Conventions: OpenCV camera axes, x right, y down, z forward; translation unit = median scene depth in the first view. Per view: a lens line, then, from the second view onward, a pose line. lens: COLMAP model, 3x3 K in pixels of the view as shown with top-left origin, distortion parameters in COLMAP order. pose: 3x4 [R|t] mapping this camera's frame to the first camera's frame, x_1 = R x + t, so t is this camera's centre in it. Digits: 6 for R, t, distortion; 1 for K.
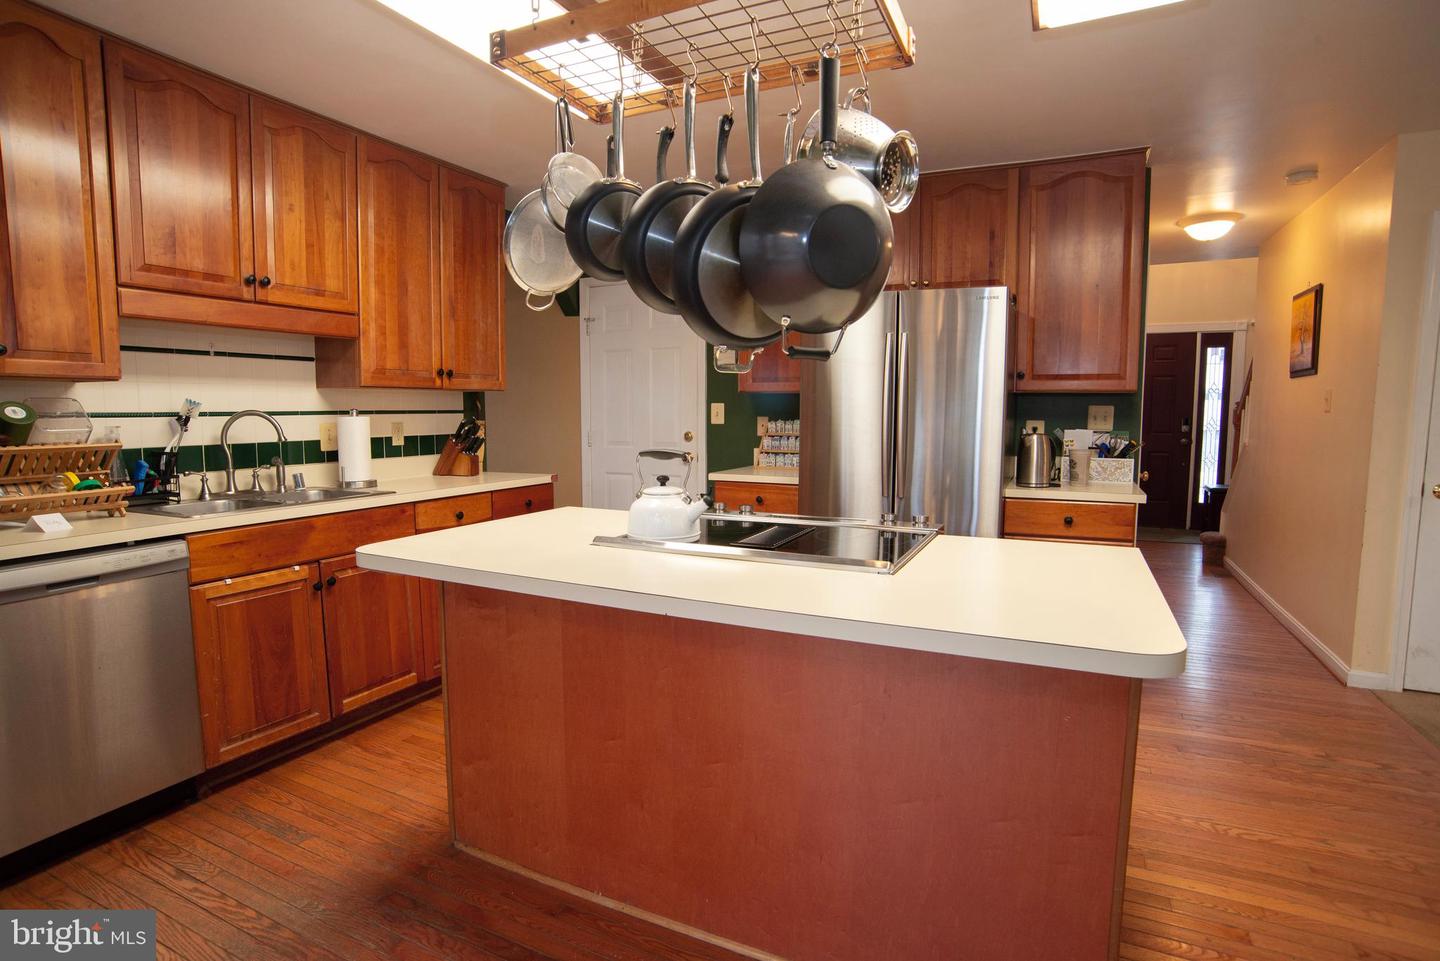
lens RADIAL K [[737.7, 0, 718.5], [0, 737.7, 531.3], [0, 0, 1]] dist [0.000133, 0.000547]
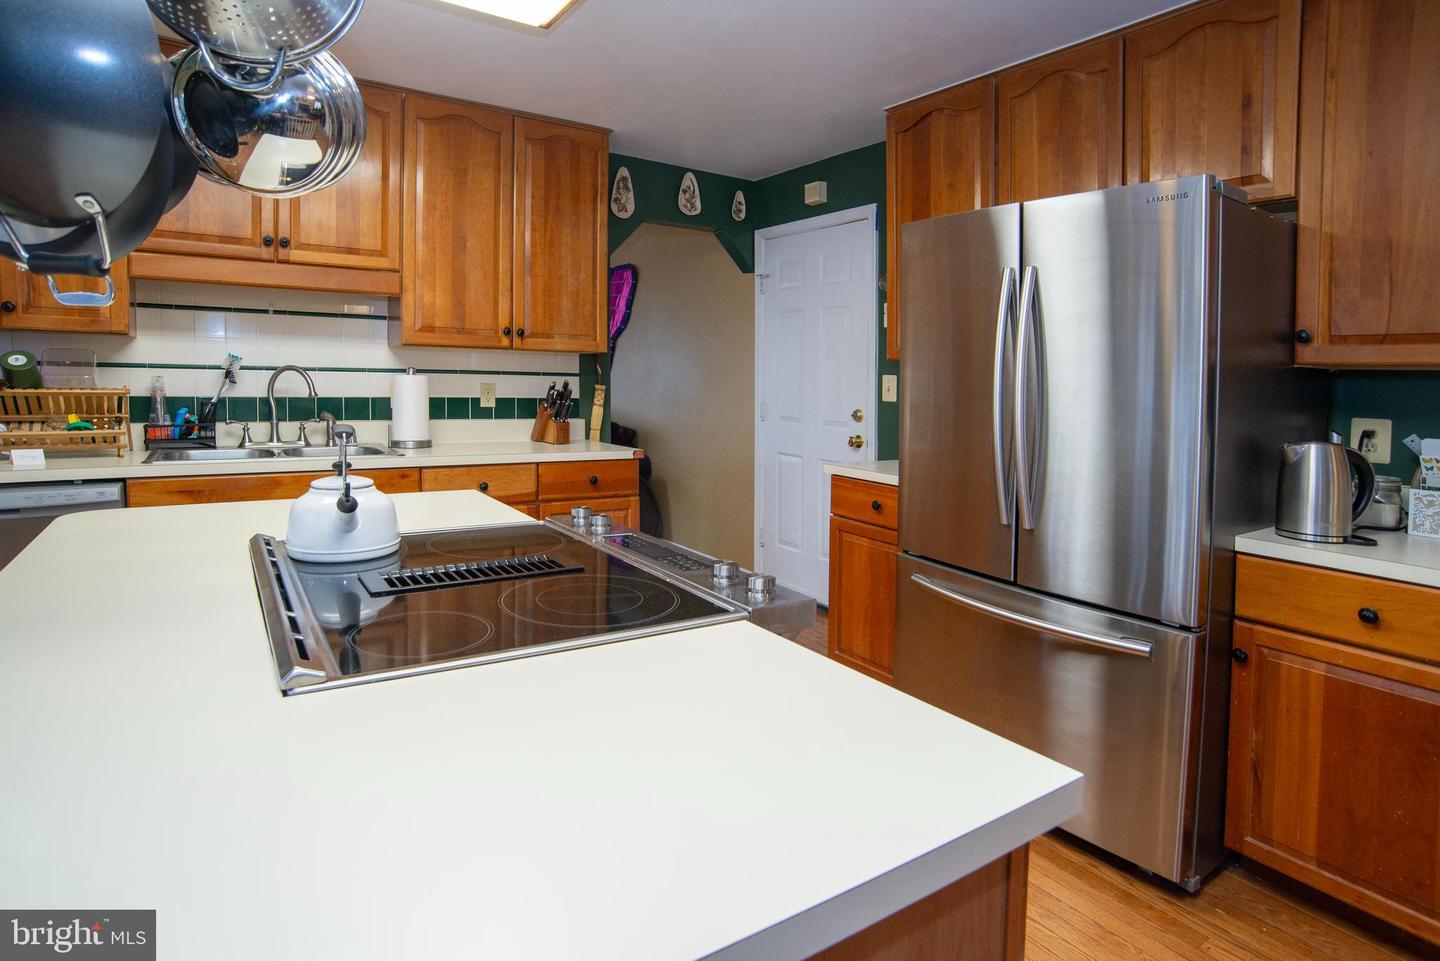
lens RADIAL K [[739.8, 0, 717.2], [0, 739.8, 440.9], [0, 0, 1]] dist [-0.051681, 0.015140]
pose [[0.862720, 0.070034, -0.500809, 0.351809], [-0.112664, 0.992091, -0.055345, -0.060630], [0.492971, 0.104171, 0.863787, 0.367909]]
